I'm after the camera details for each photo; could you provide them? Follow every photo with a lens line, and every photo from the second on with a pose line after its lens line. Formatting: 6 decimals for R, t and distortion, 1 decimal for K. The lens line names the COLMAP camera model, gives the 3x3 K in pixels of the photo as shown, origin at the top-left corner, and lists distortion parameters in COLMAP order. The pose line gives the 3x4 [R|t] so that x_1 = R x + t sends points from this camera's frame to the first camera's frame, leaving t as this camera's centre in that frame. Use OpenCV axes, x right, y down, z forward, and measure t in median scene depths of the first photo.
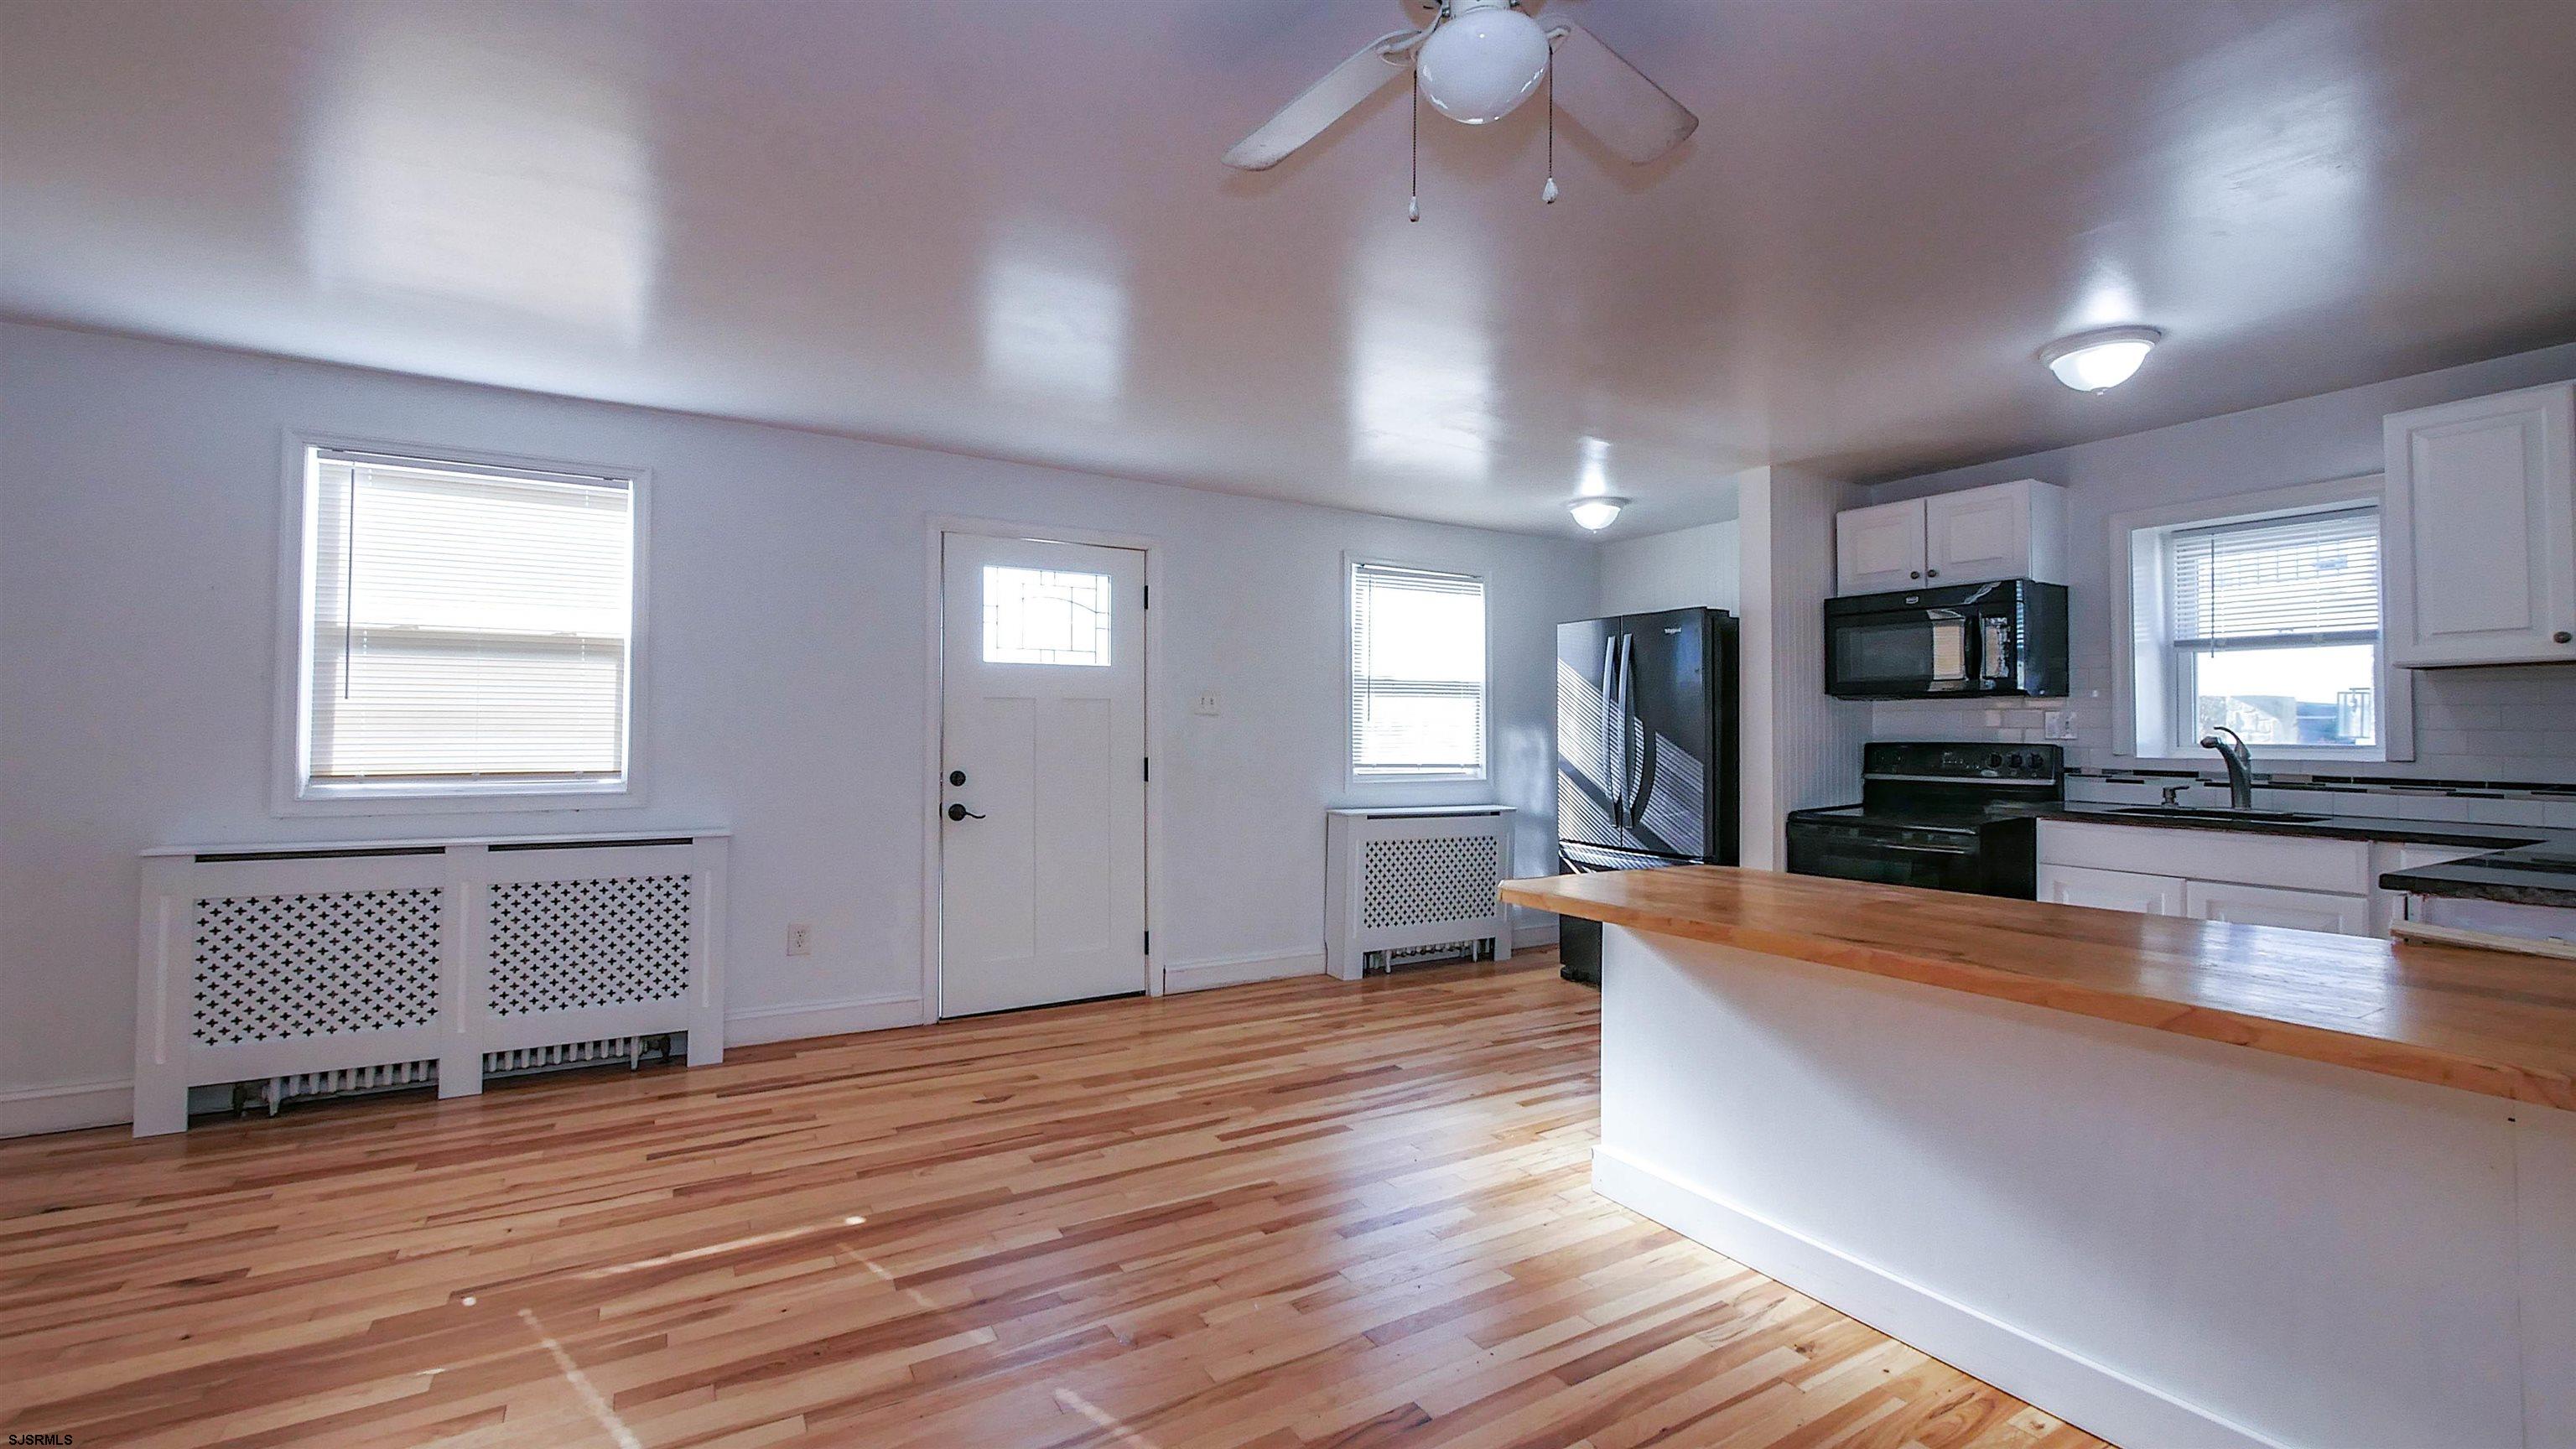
lens RADIAL K [[1058.8, 0, 1291.4], [0, 1058.8, 709.7], [0, 0, 1]] dist [-0.004442, -0.000388]
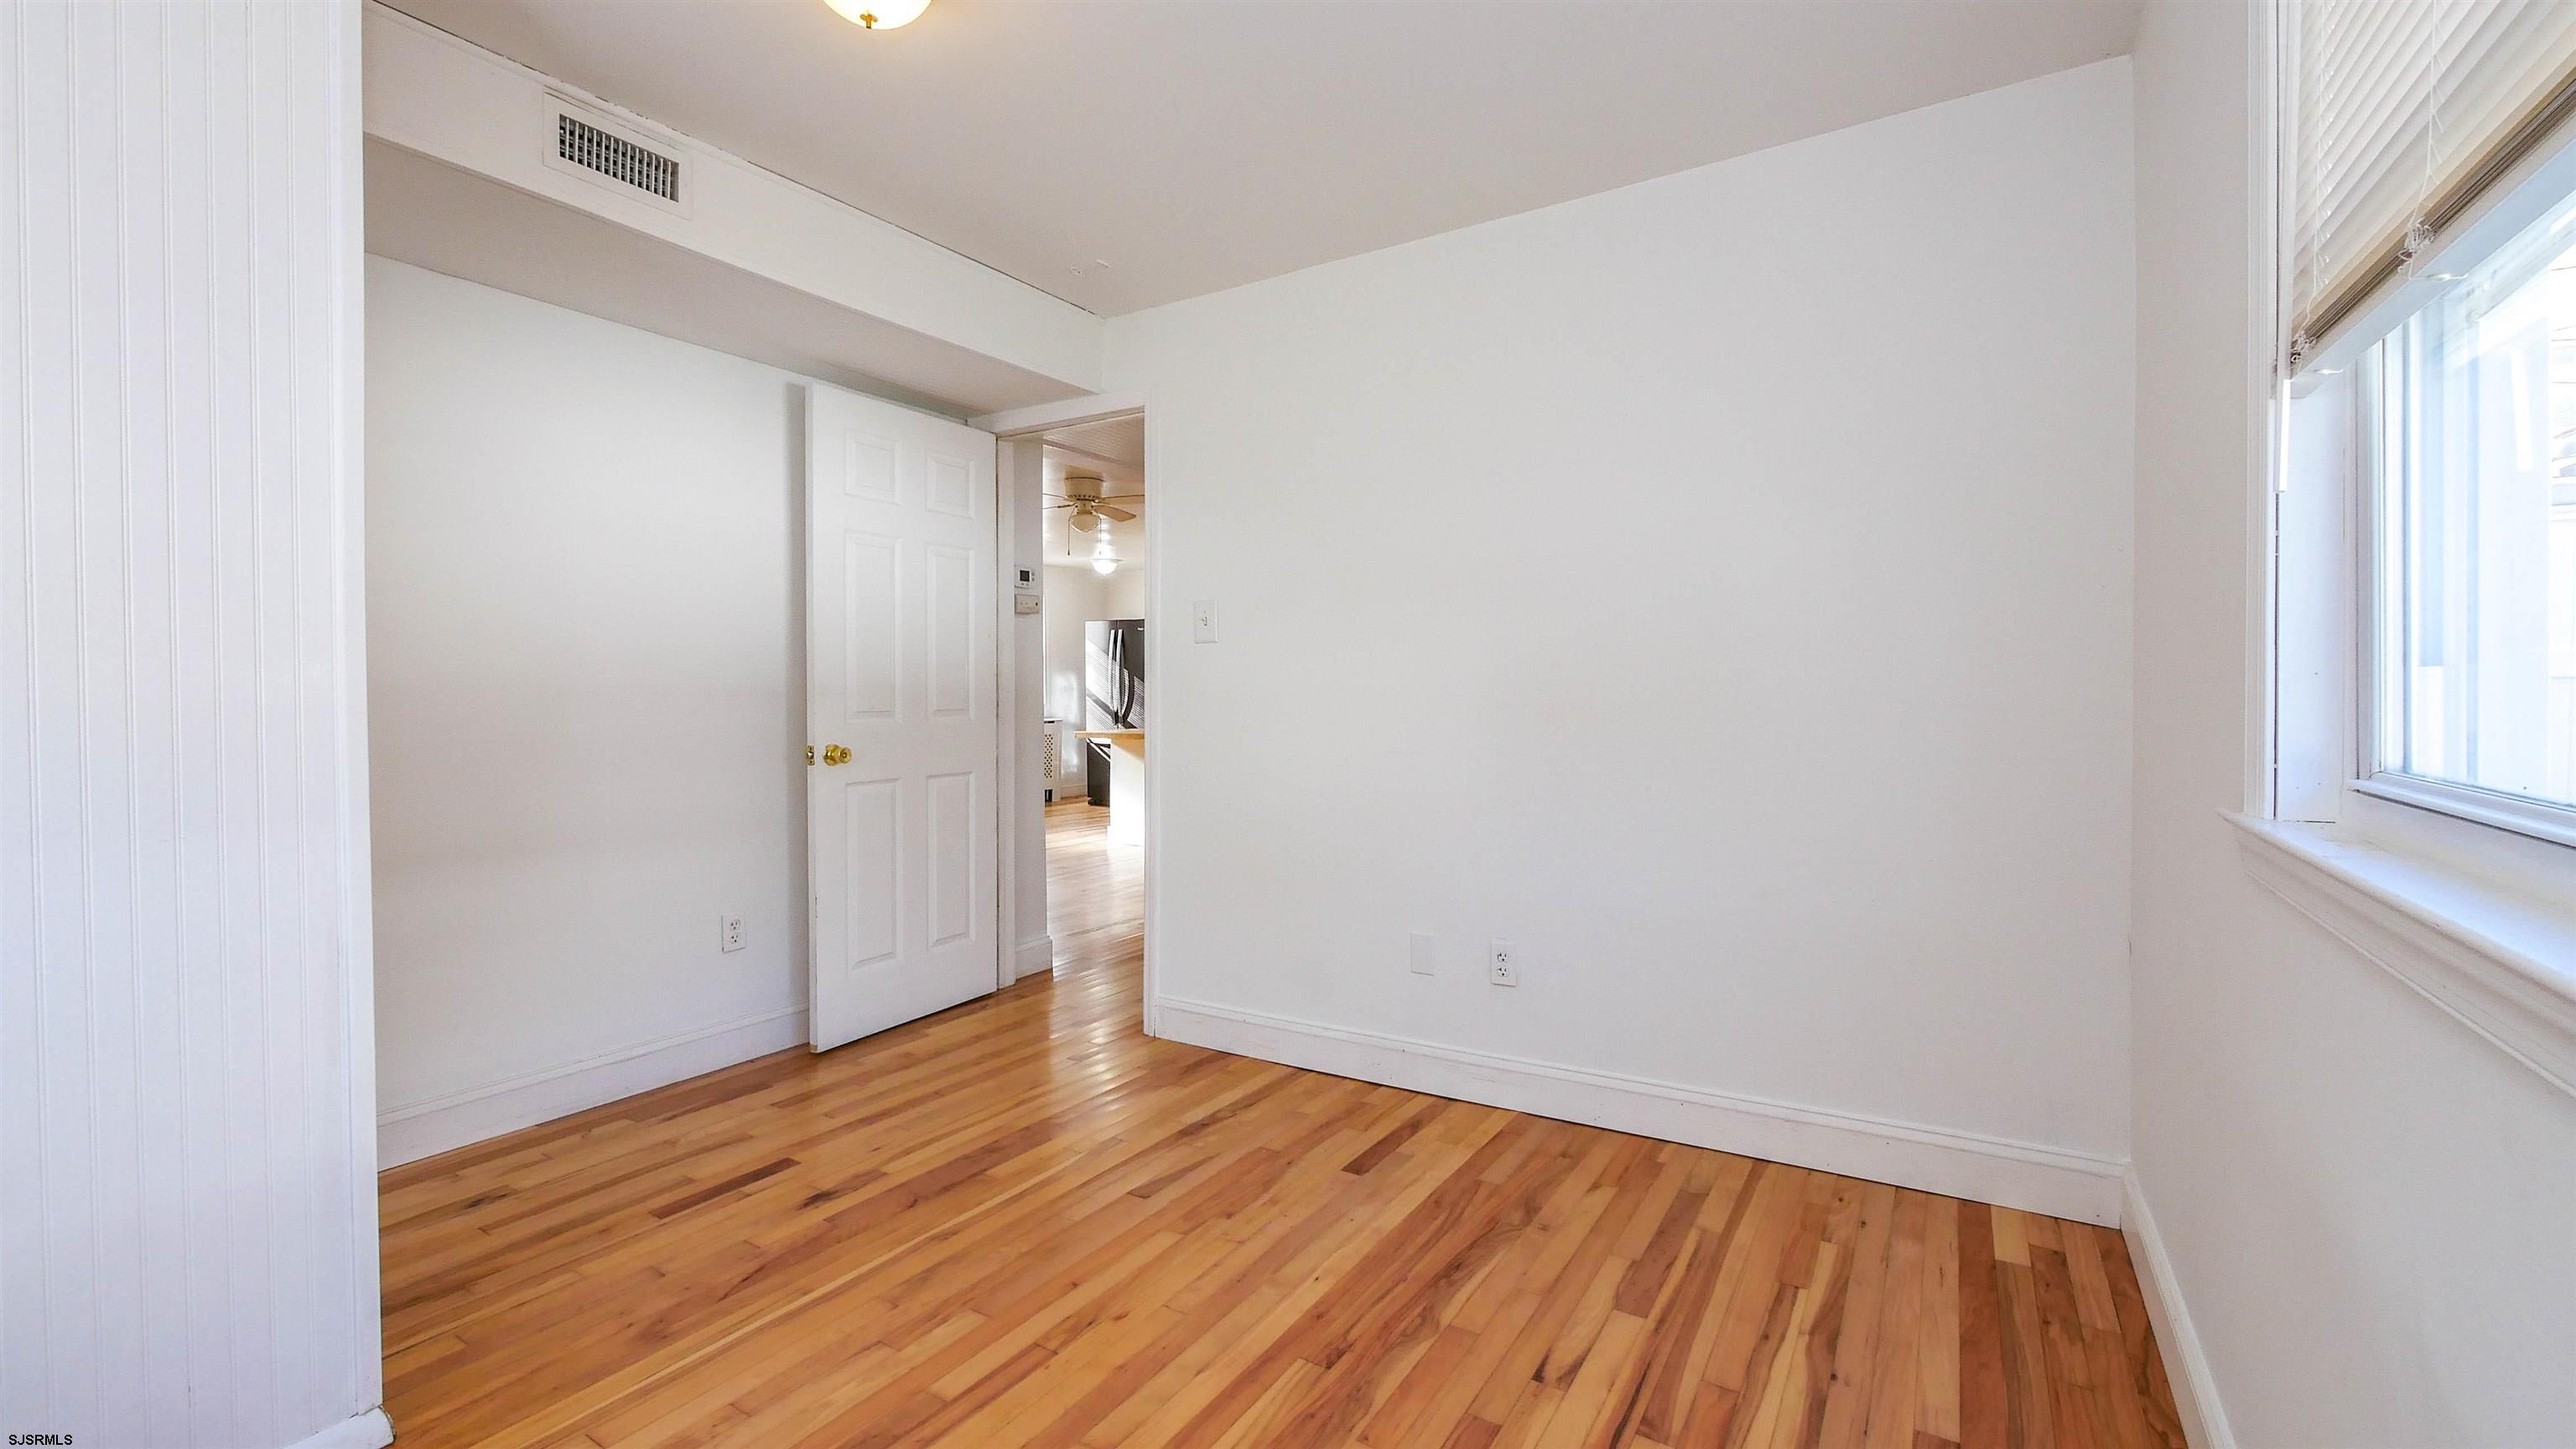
lens RADIAL K [[1058.8, 0, 1291.4], [0, 1058.8, 709.7], [0, 0, 1]] dist [-0.004442, -0.000388]
pose [[0.891202, -0.016973, 0.453289, -0.358515], [-0.002393, 0.999110, 0.042115, -0.000985], [-0.453600, -0.038618, 0.890368, -1.100628]]
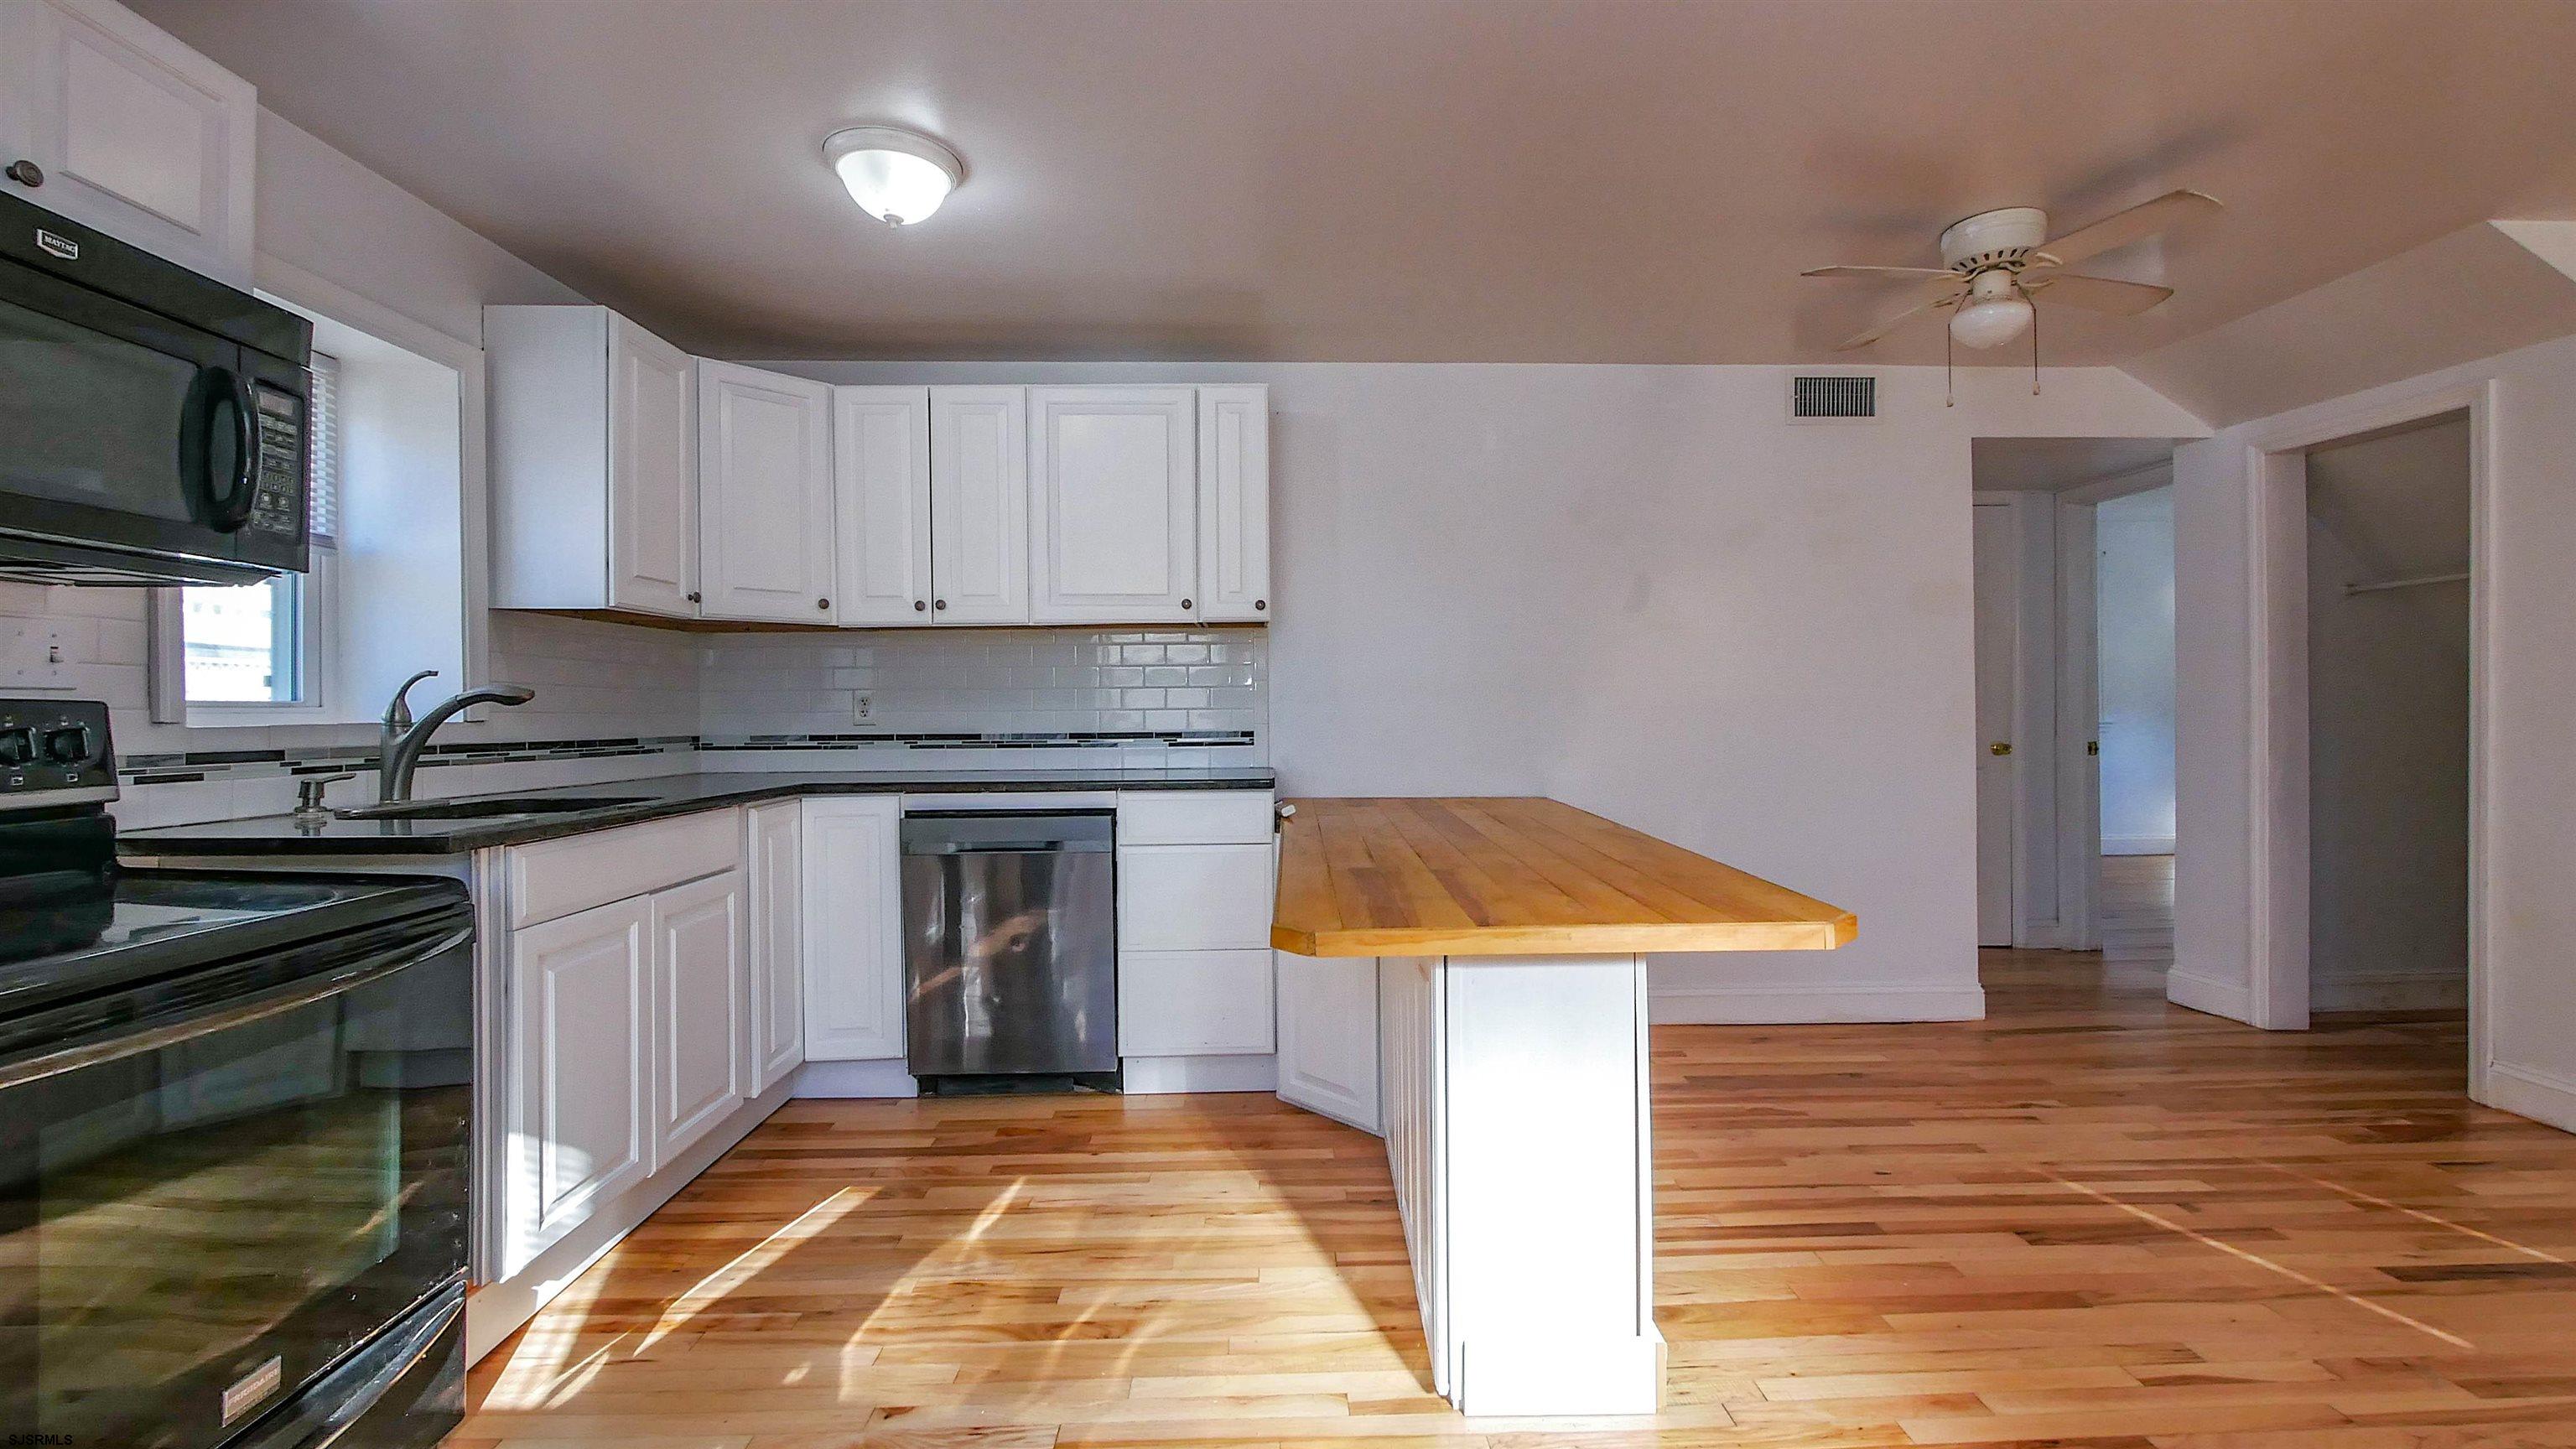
lens RADIAL K [[1058.8, 0, 1291.4], [0, 1058.8, 709.7], [0, 0, 1]] dist [-0.004442, -0.000388]
pose [[-0.868766, -0.000747, 0.495222, 0.115573], [-0.010423, 0.999805, -0.016778, 0.038596], [-0.495113, -0.019738, -0.868605, 1.129629]]
